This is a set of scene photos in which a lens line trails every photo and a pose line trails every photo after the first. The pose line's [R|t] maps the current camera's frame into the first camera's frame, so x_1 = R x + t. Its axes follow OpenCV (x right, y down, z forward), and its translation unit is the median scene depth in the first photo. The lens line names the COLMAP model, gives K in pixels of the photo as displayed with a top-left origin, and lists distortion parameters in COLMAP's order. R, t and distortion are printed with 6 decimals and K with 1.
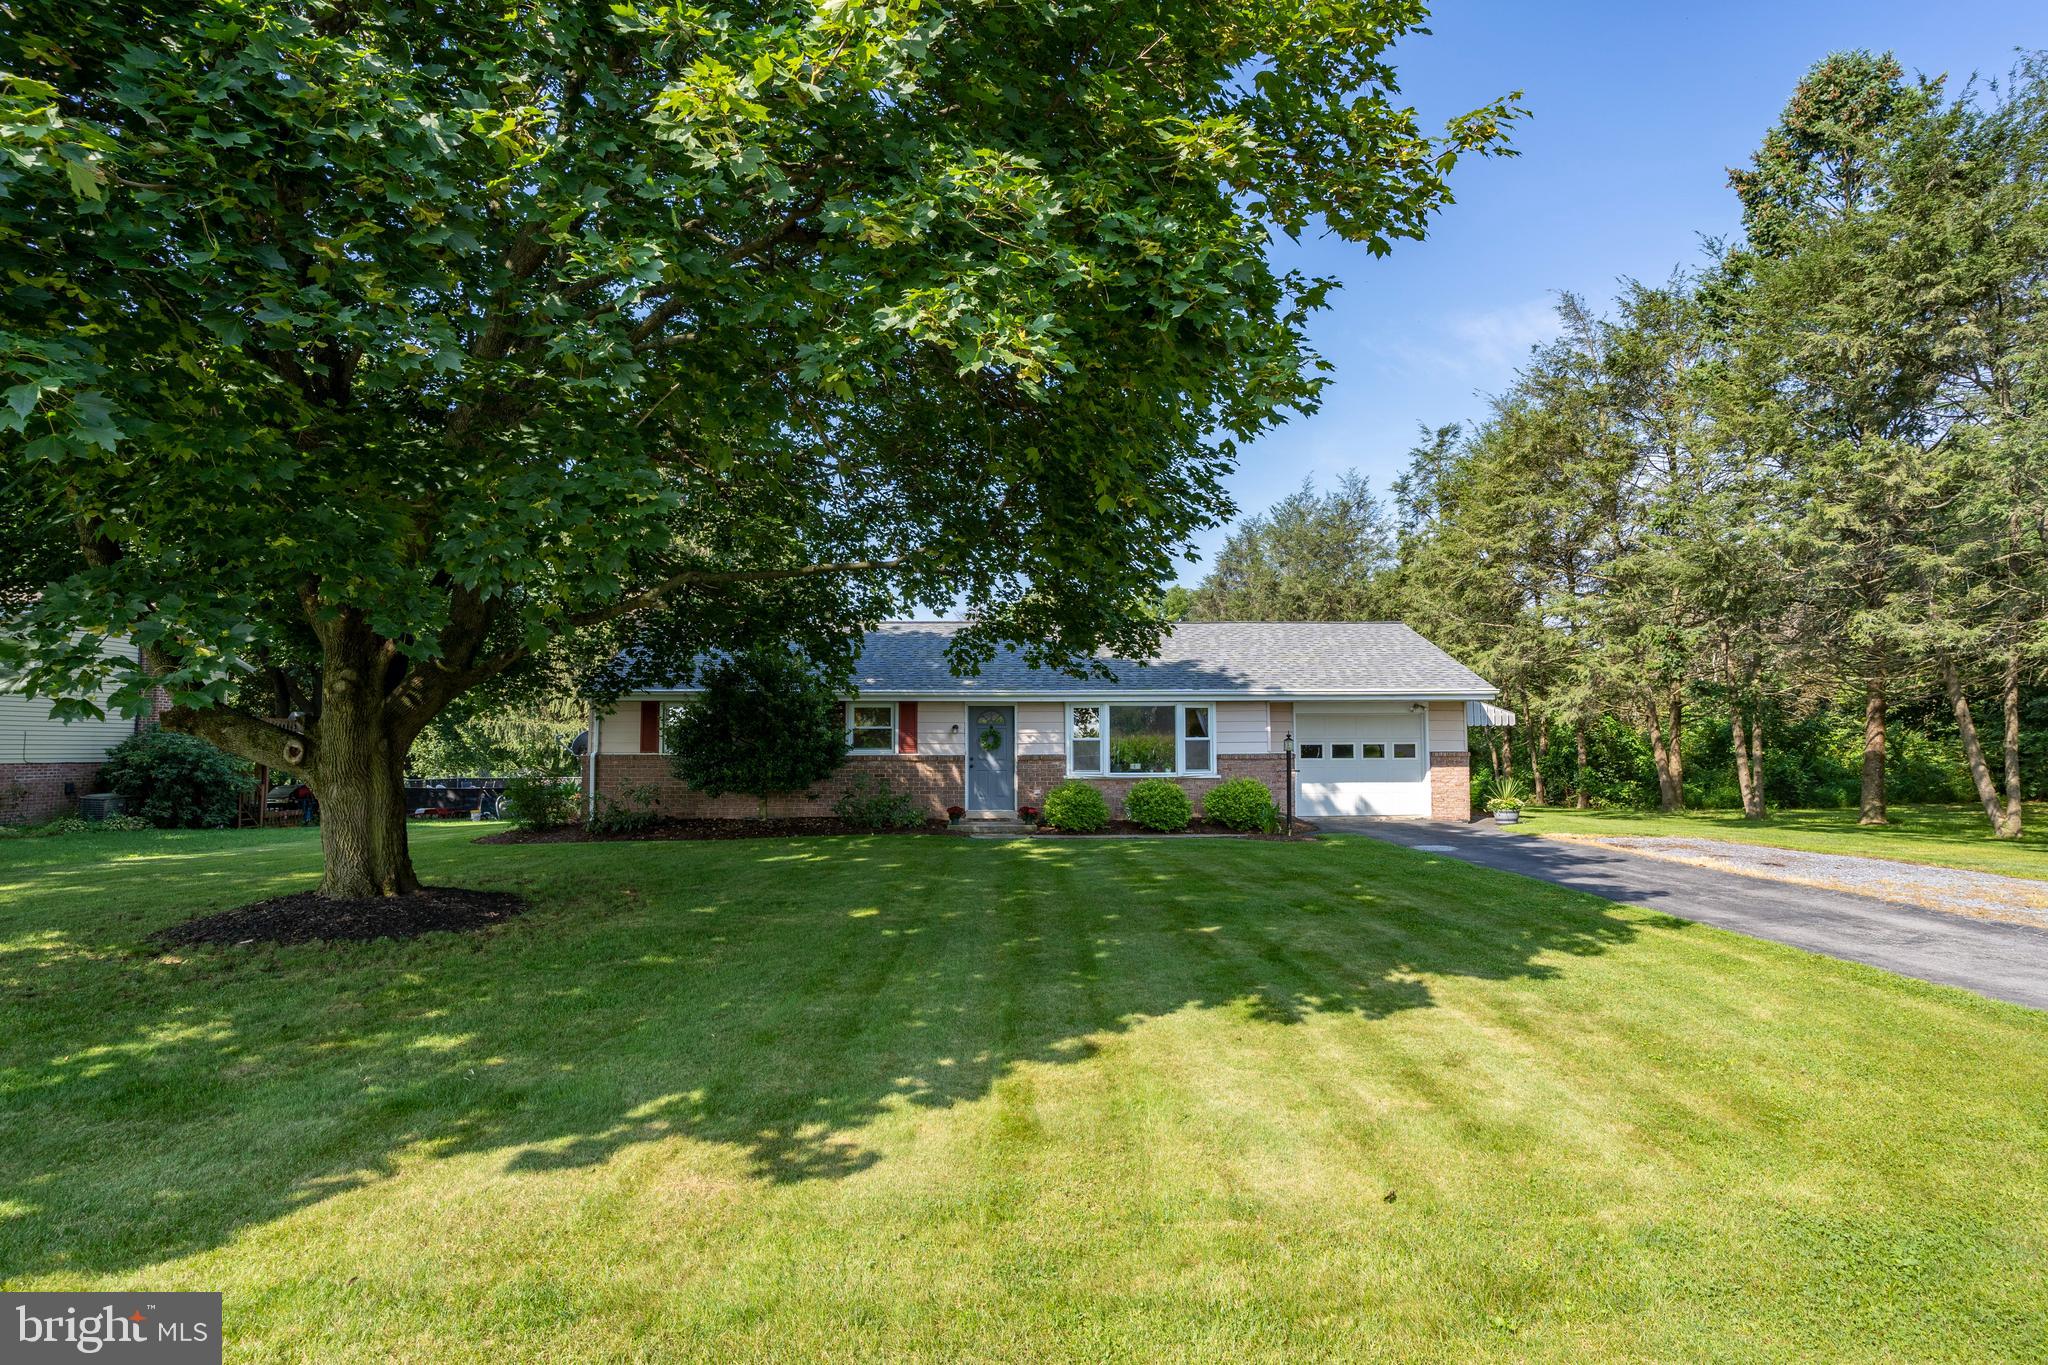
lens RADIAL K [[1041.6, 0, 1024.0], [0, 1041.6, 682.5], [0, 0, 1]] dist [-0.056875, 0.000146]
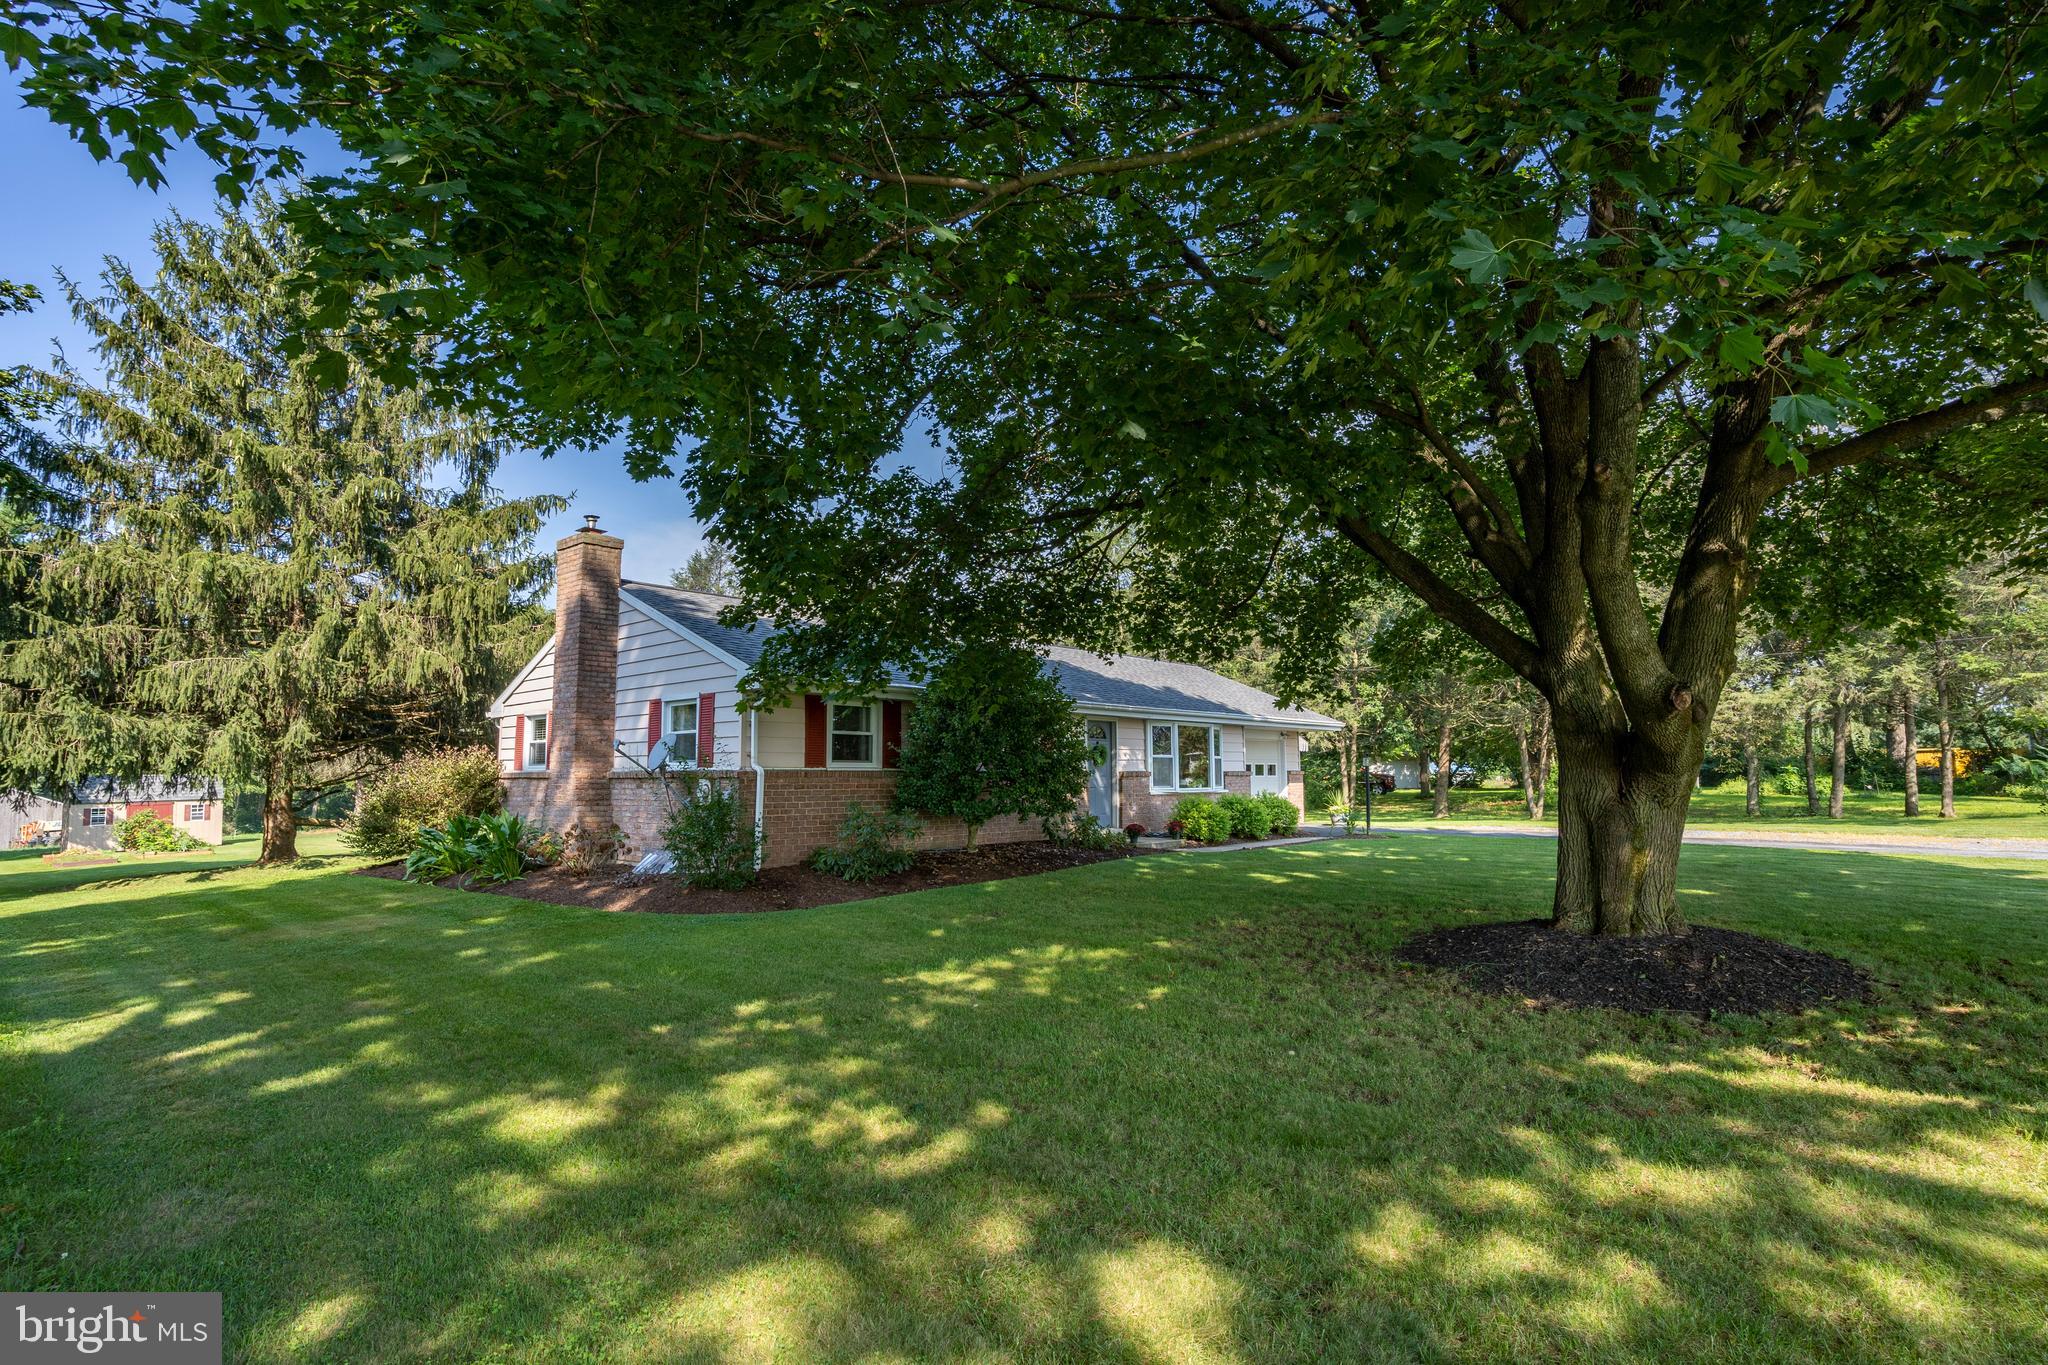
lens RADIAL K [[1041.6, 0, 1024.0], [0, 1041.6, 682.5], [0, 0, 1]] dist [-0.056875, 0.000146]
pose [[0.687409, 0.065298, 0.723329, -0.792170], [-0.043737, 0.997864, -0.048516, 0.037007], [-0.724952, 0.001714, 0.688797, 0.381367]]
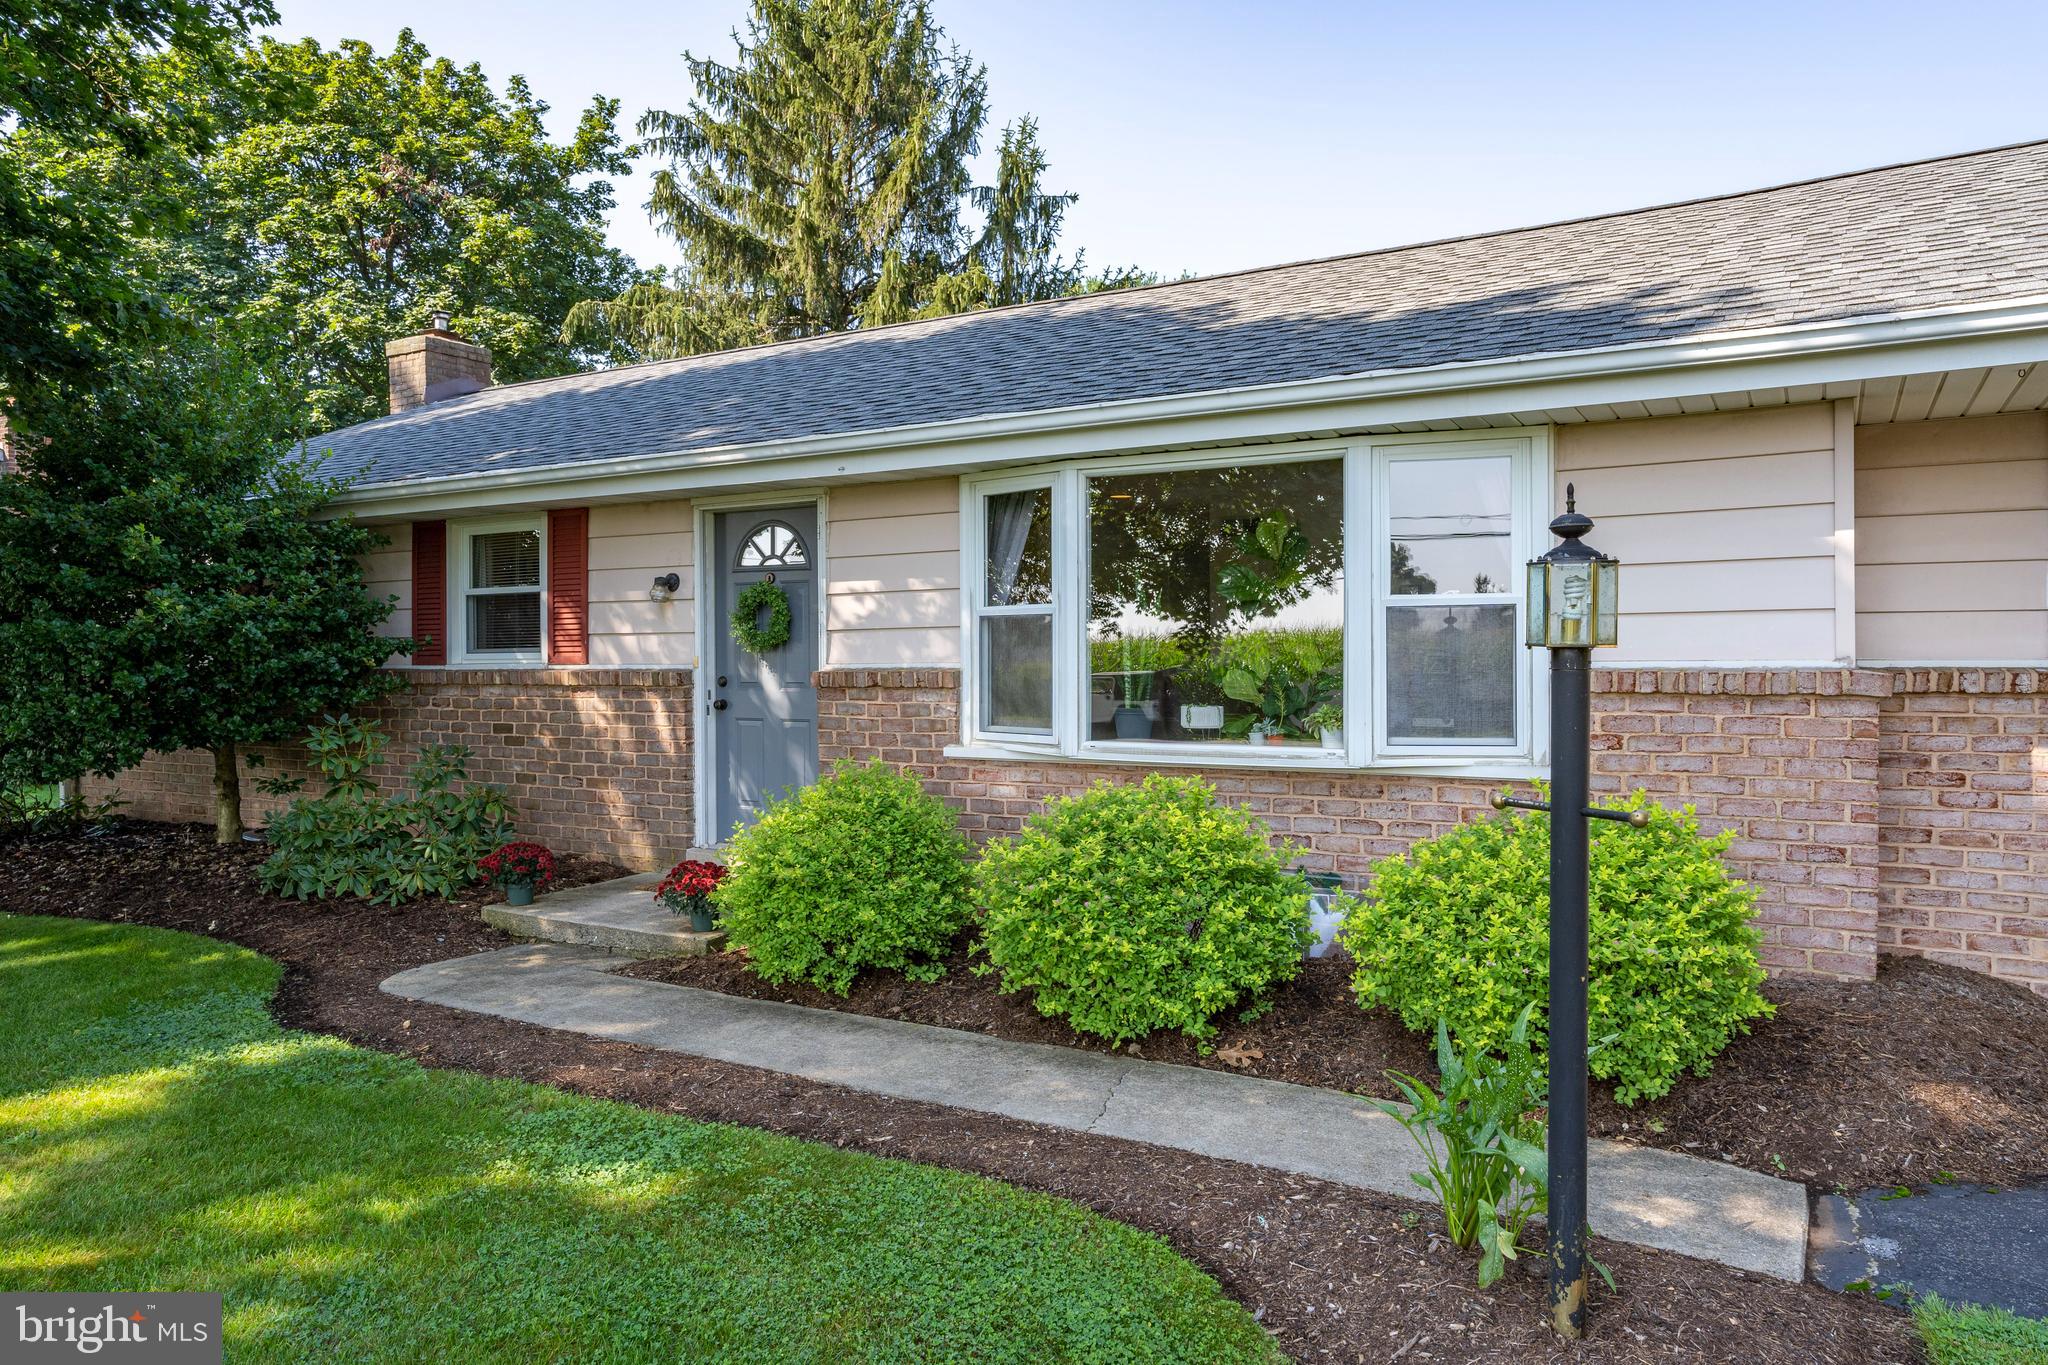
lens RADIAL K [[1350.1, 0, 1024.0], [0, 1350.1, 682.5], [0, 0, 1]] dist [-0.017657, 0.001265]
pose [[0.840472, 0.009548, -0.541771, 0.245807], [0.034619, 0.996856, 0.071274, 0.048279], [0.540748, -0.078660, 0.837499, 0.711901]]
